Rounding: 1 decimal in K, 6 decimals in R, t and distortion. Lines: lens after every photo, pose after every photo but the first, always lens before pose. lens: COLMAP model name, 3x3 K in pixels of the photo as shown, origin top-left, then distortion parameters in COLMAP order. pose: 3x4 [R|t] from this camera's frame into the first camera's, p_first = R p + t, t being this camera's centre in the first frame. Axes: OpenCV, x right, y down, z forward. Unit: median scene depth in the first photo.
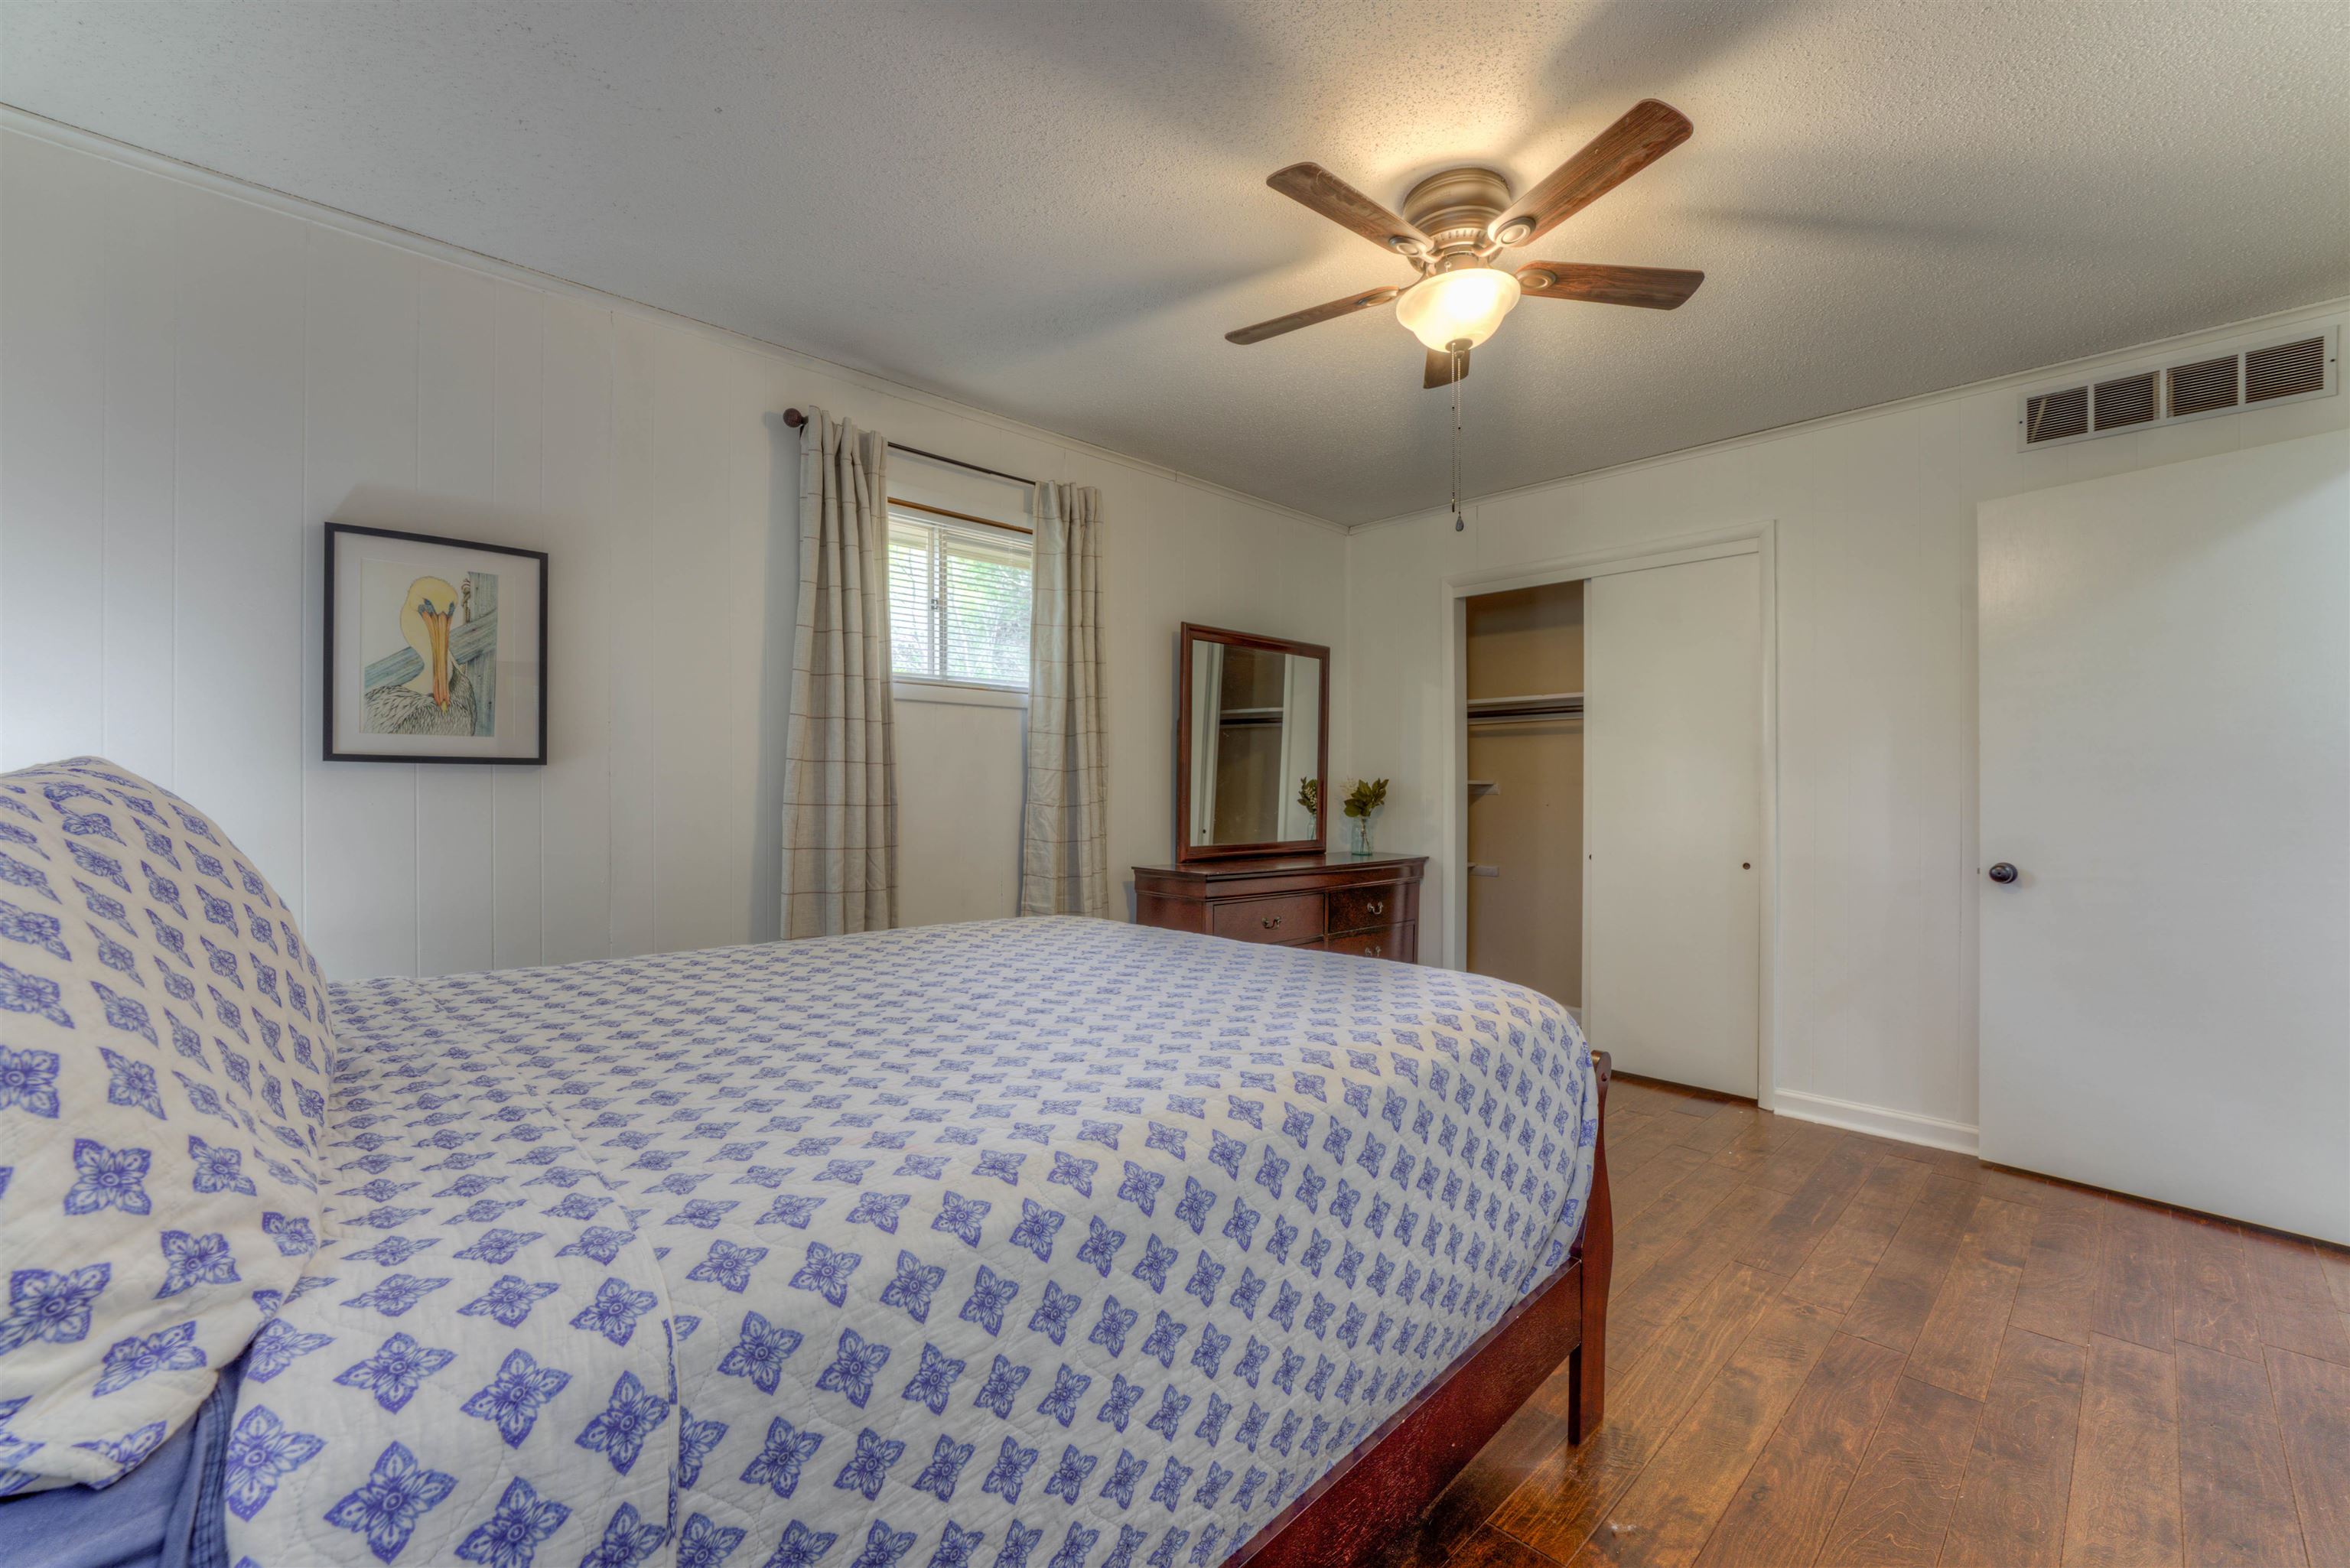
lens RADIAL K [[952.8, 0, 1177.6], [0, 952.8, 789.5], [0, 0, 1]] dist [-0.022198, 0.002497]
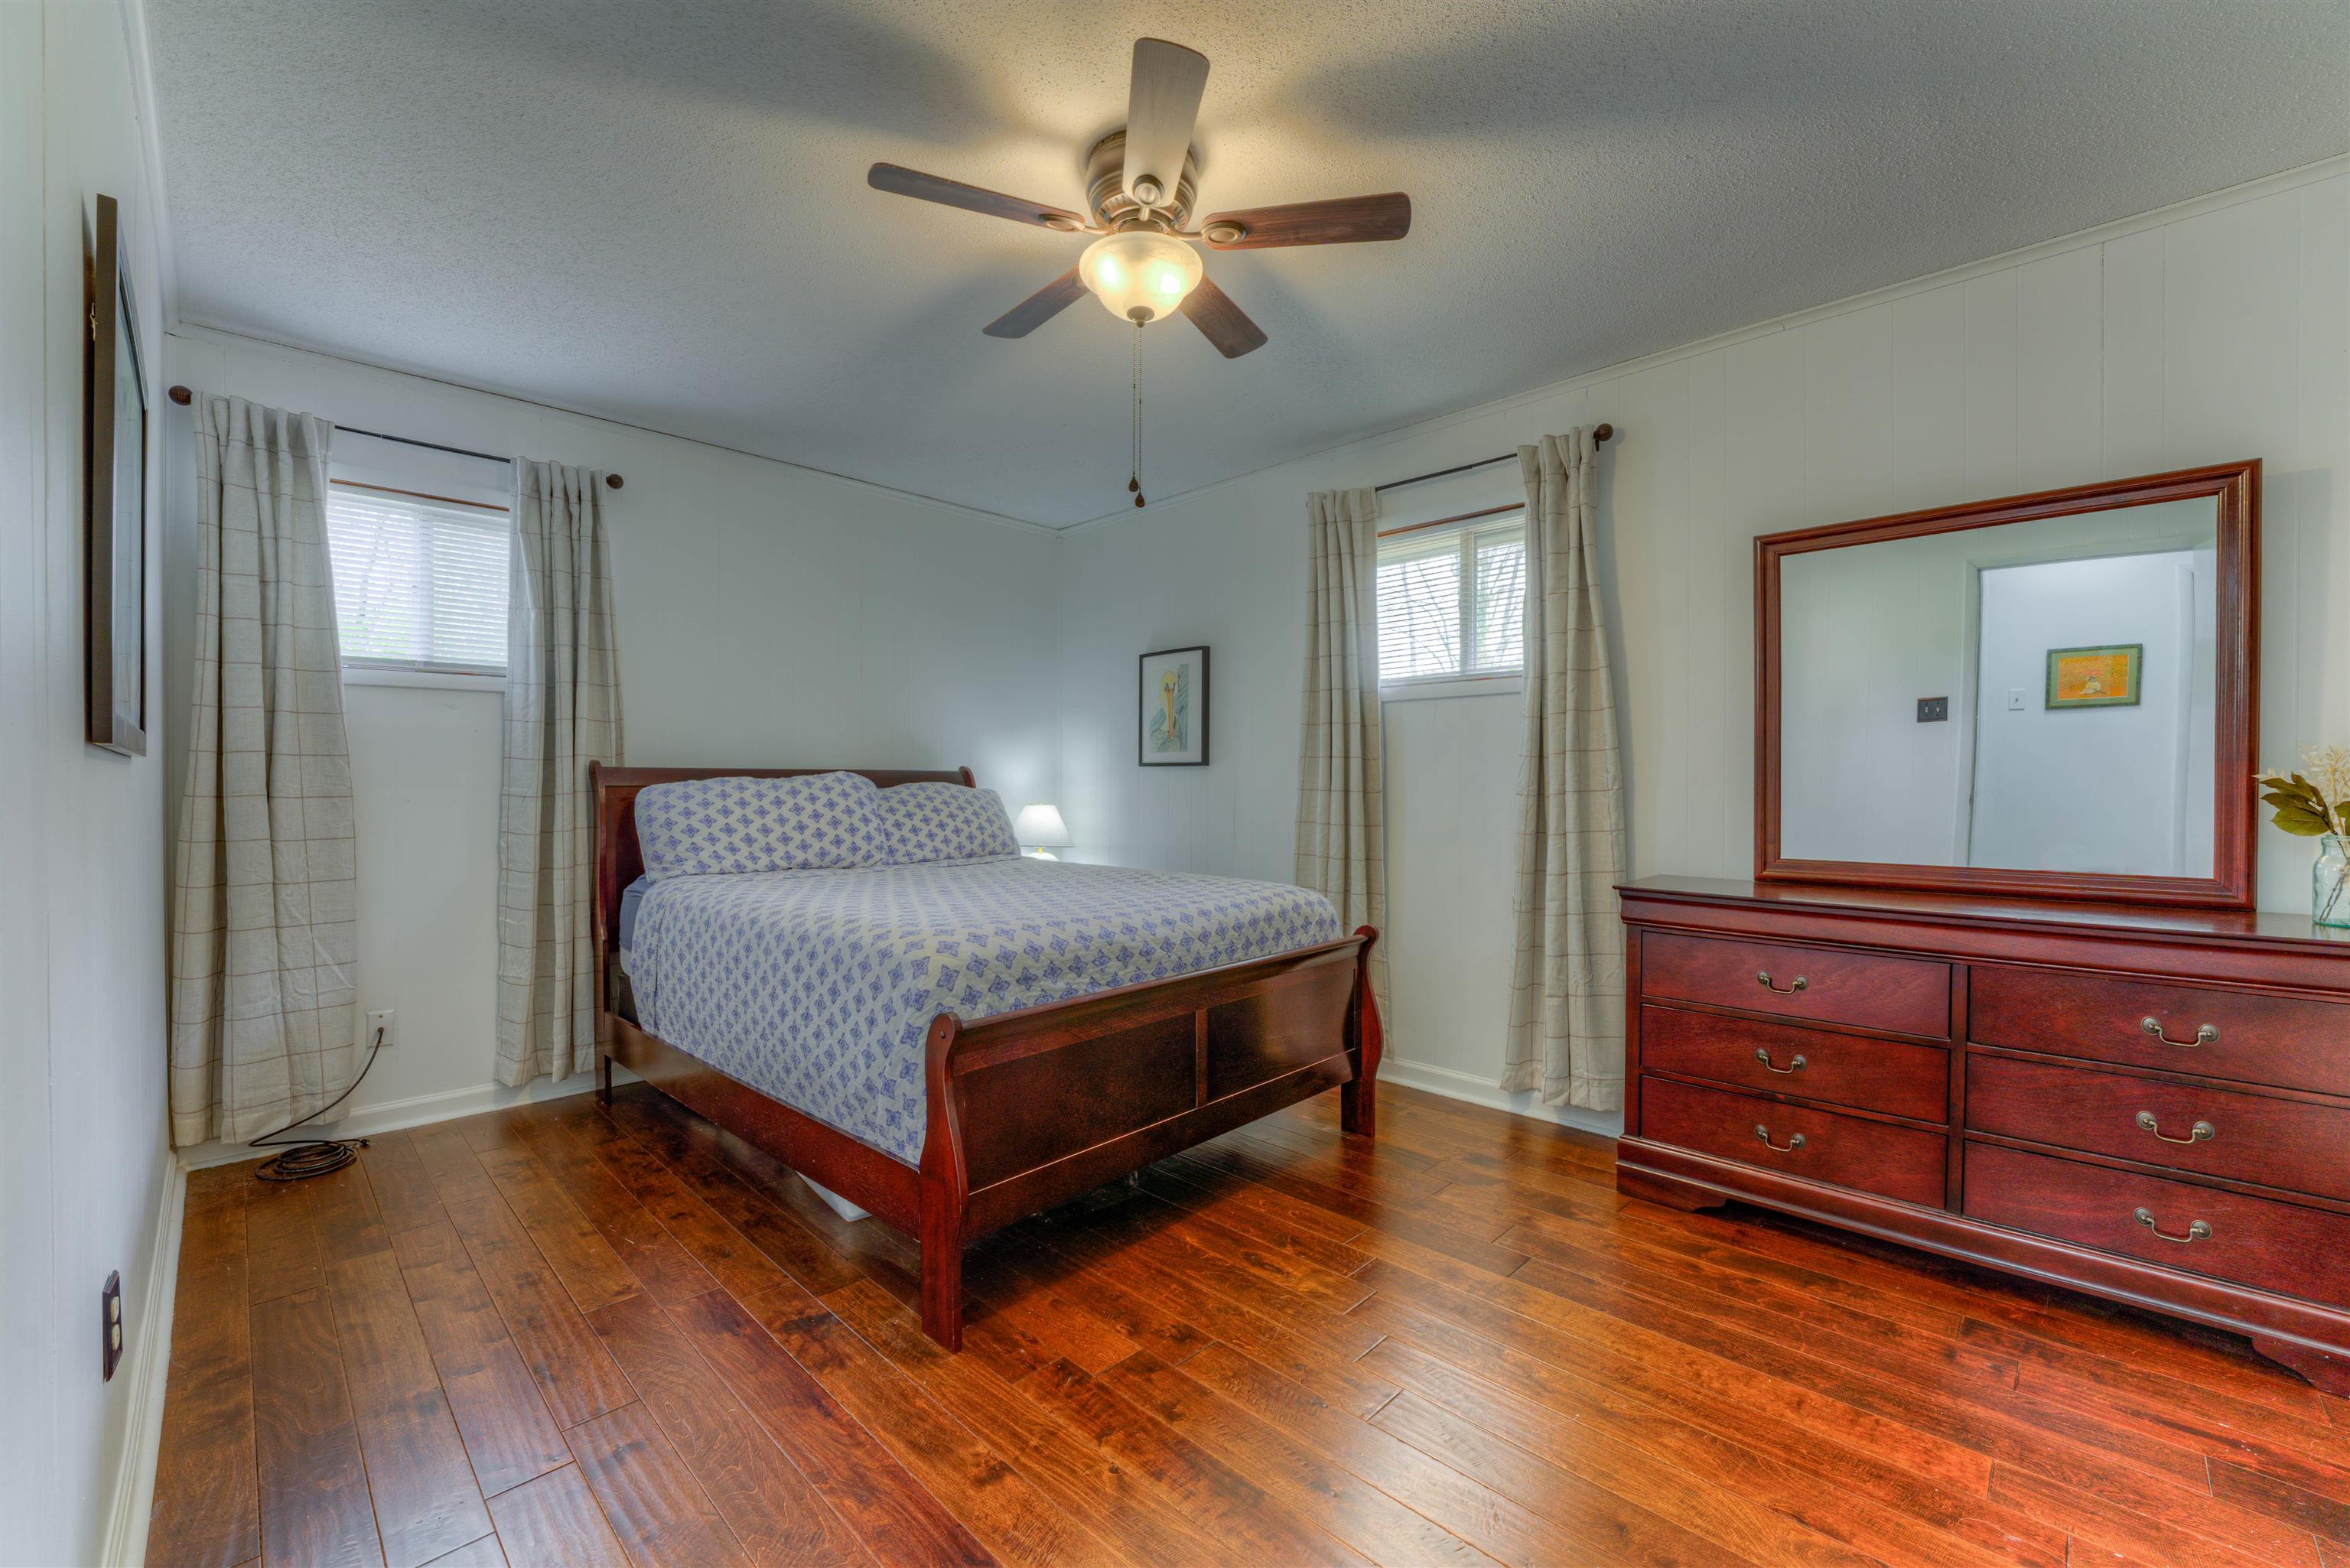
lens RADIAL K [[952.8, 0, 1176.4], [0, 952.8, 785.5], [0, 0, 1]] dist [-0.022198, 0.002497]
pose [[0.046563, 0.000166, -0.998915, 1.114320], [0.001548, 0.999999, 0.000239, 0.011061], [0.998914, -0.001558, 0.046563, 0.868761]]
